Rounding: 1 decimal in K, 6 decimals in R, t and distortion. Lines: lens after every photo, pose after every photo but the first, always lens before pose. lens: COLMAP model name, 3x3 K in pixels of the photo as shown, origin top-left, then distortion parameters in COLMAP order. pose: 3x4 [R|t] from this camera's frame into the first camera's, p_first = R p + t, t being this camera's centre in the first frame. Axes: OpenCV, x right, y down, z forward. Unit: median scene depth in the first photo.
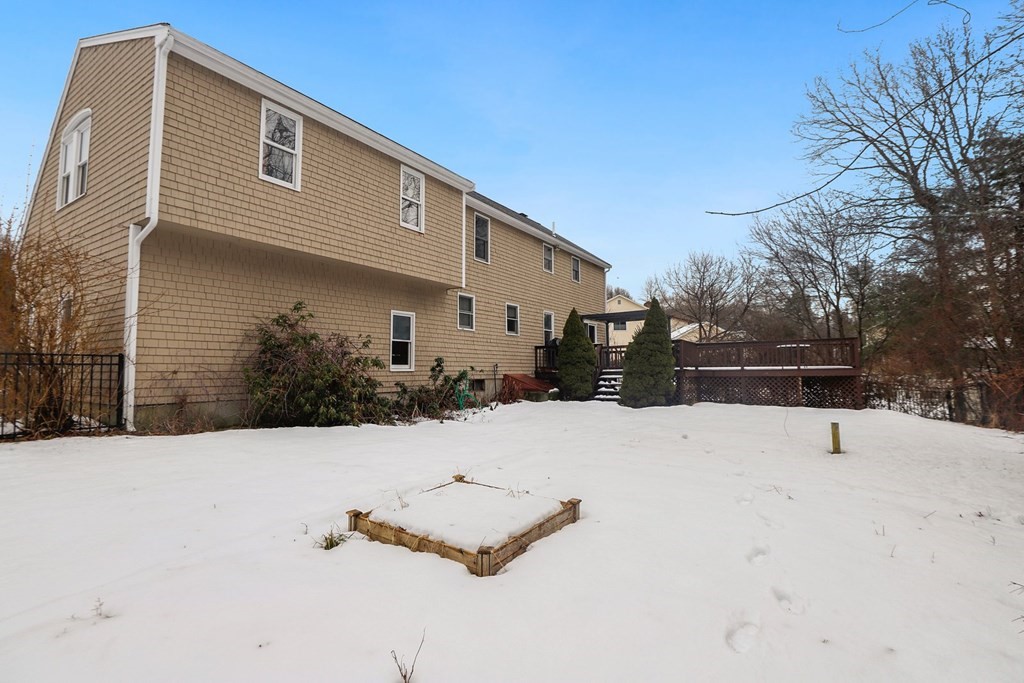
lens RADIAL K [[505.3, 0, 510.4], [0, 505.3, 334.2], [0, 0, 1]] dist [-0.025636, 0.000708]
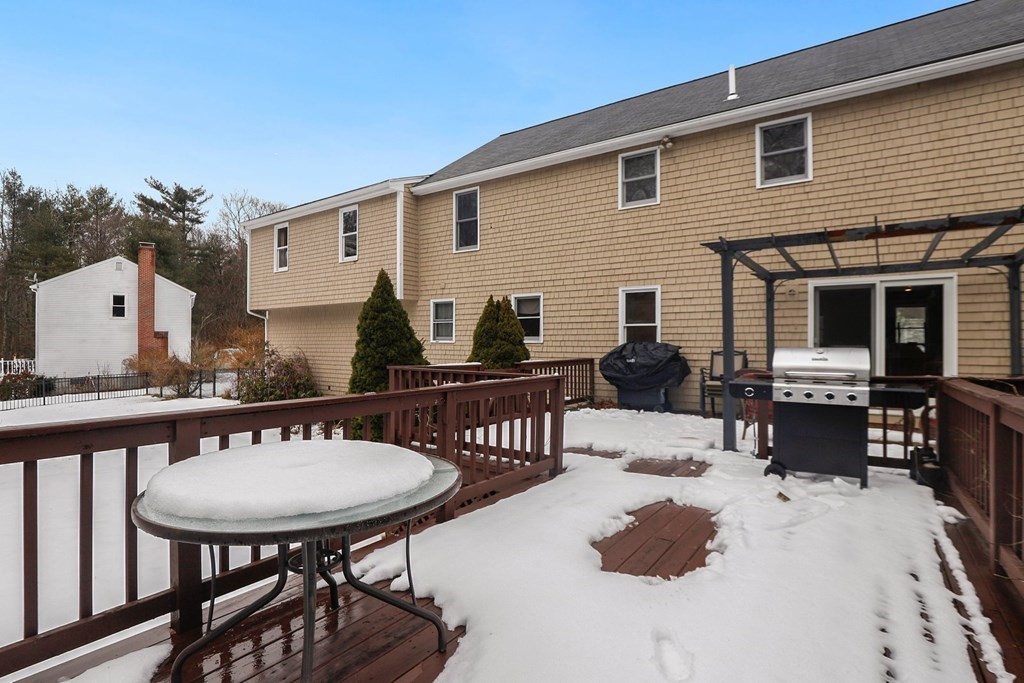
lens RADIAL K [[499.1, 0, 514.9], [0, 499.1, 353.7], [0, 0, 1]] dist [-0.001974, 0.000102]
pose [[-0.070238, -0.075530, -0.994667, 0.627935], [-0.005250, 0.997144, -0.075347, 0.061806], [0.997516, -0.000071, -0.070434, 1.052999]]
